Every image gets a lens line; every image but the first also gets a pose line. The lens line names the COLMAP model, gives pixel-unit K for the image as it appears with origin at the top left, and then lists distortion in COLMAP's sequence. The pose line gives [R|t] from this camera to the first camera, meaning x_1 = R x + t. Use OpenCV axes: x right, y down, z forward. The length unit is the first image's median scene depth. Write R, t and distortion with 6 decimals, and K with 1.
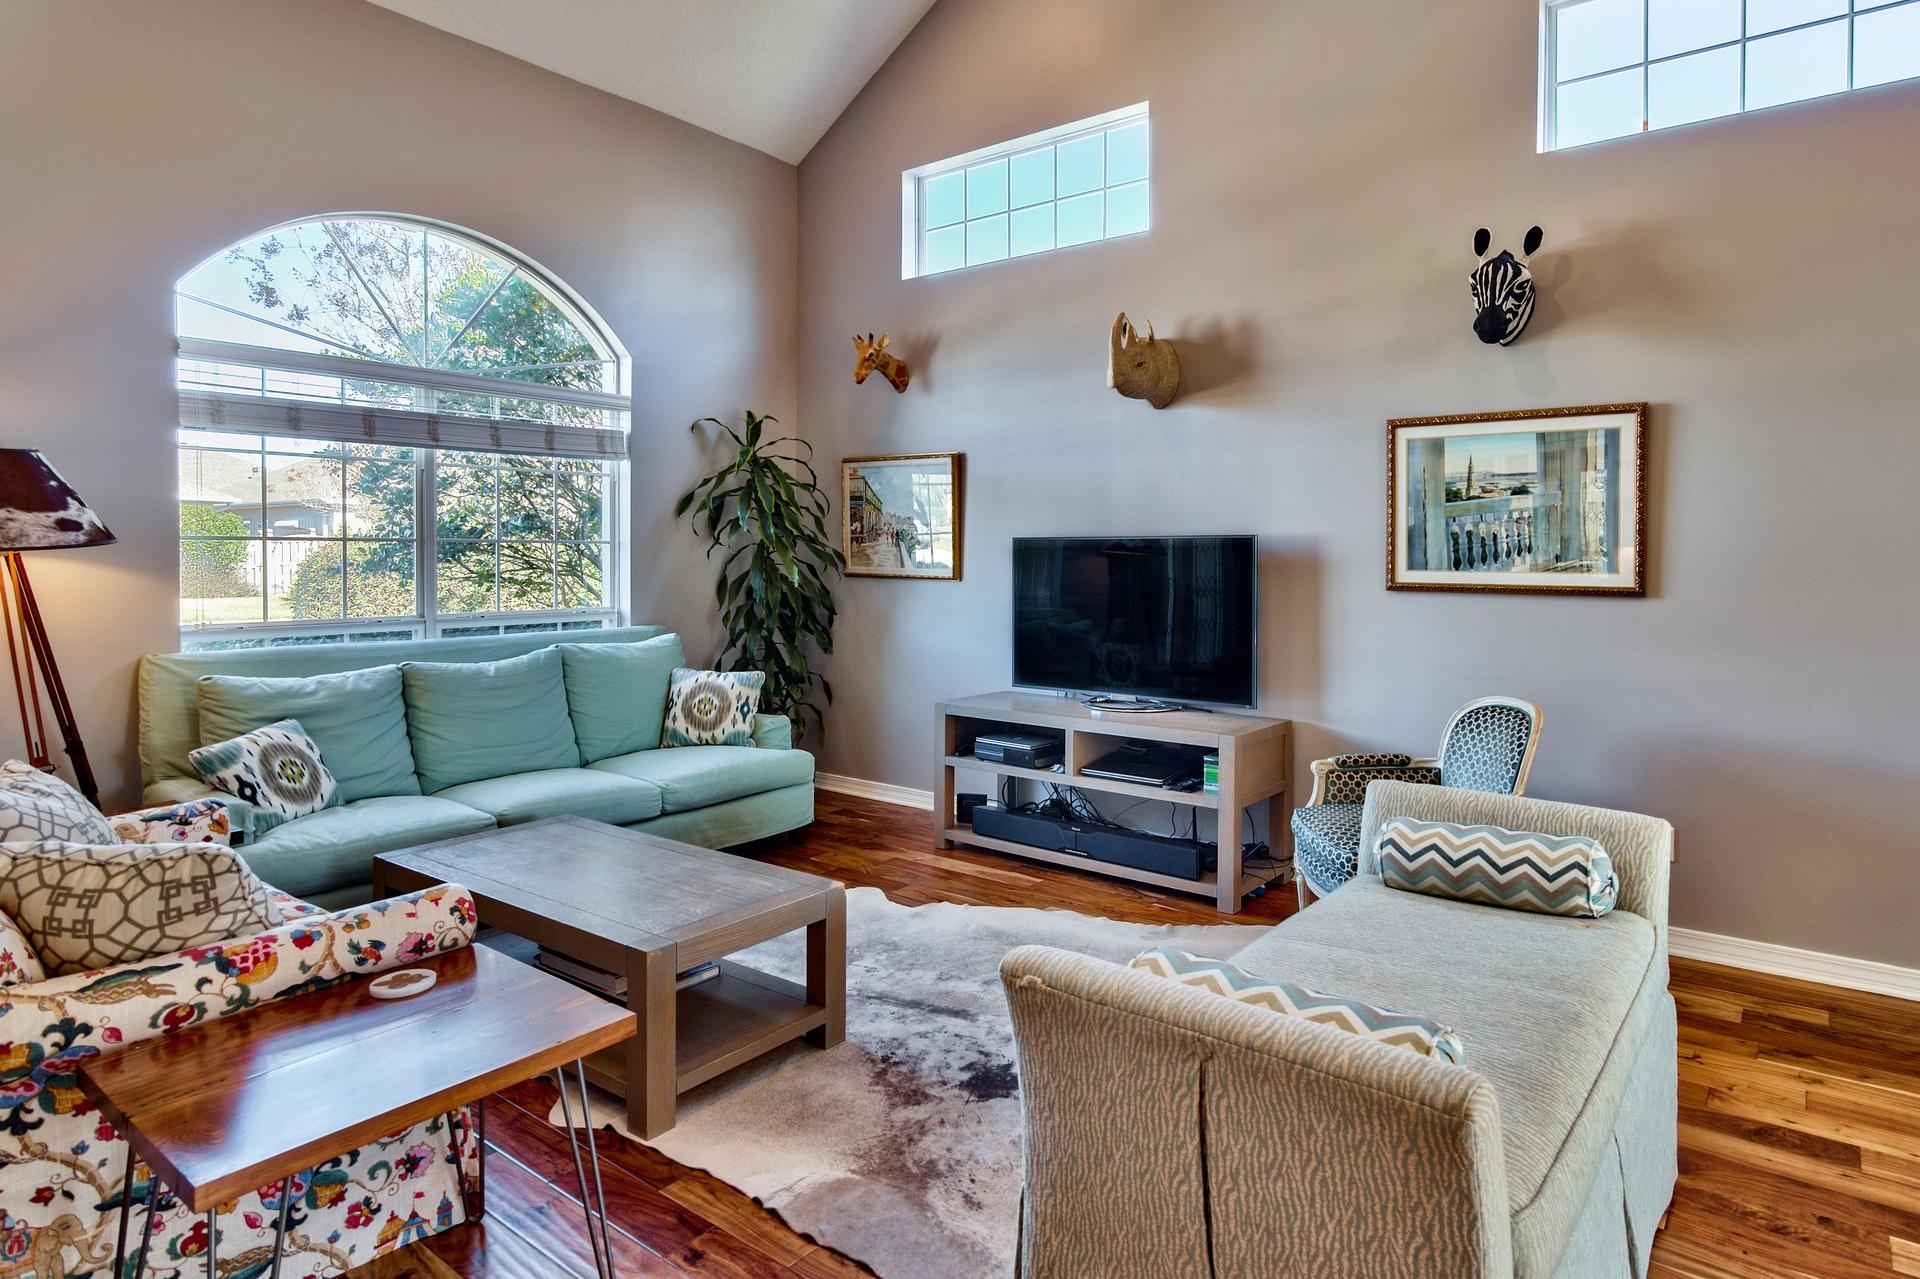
lens RADIAL K [[1045.1, 0, 1076.8], [0, 1045.1, 559.5], [0, 0, 1]] dist [-0.001214, -0.000199]
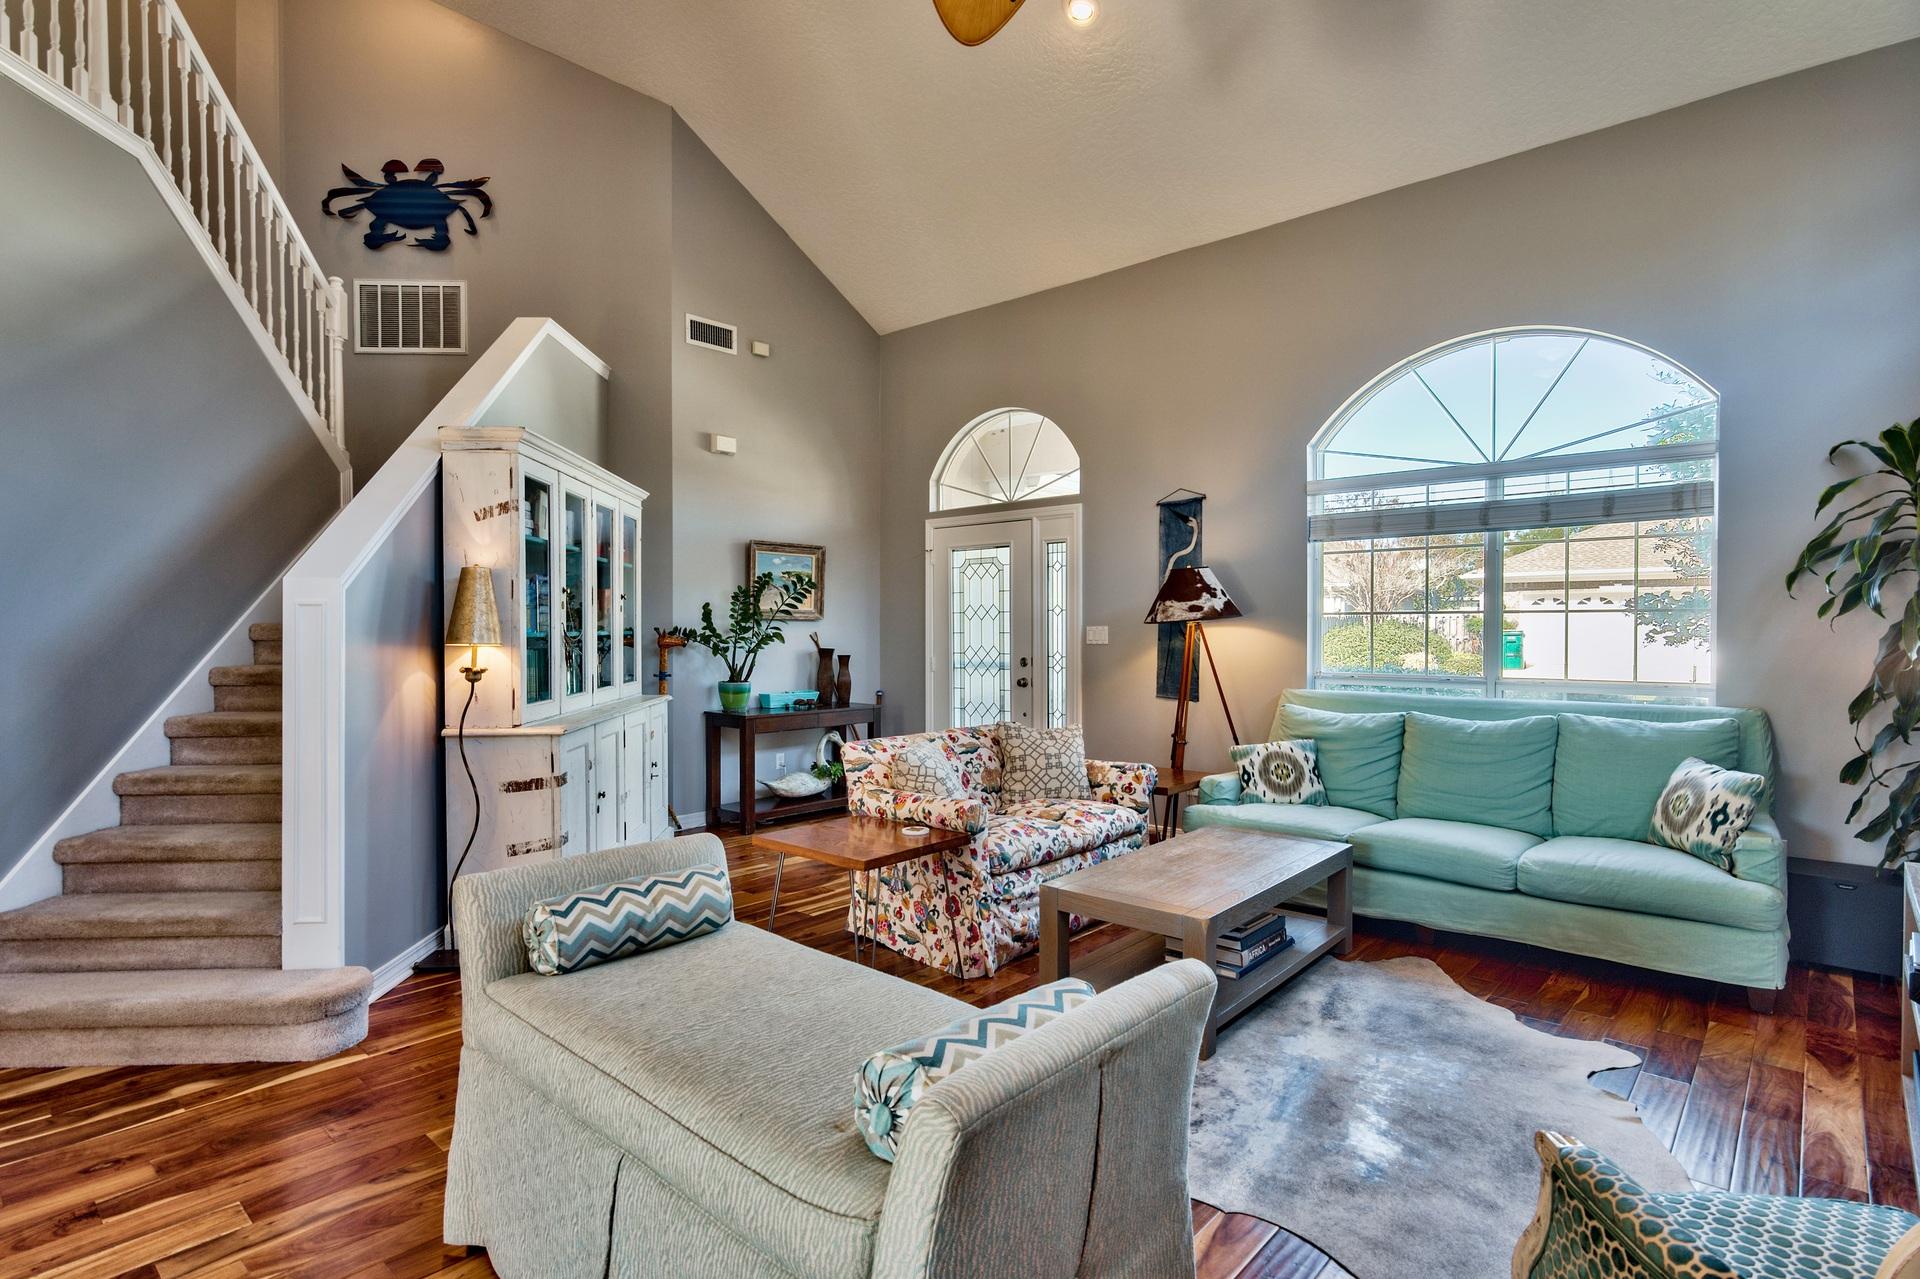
lens RADIAL K [[952.5, 0, 917.4], [0, 952.5, 632.4], [0, 0, 1]] dist [-0.012529, 0.000336]
pose [[-0.142448, 0.001084, -0.989802, 0.549267], [-0.004669, 0.999988, 0.001767, 0.005115], [0.989791, 0.004873, -0.142442, 0.576376]]
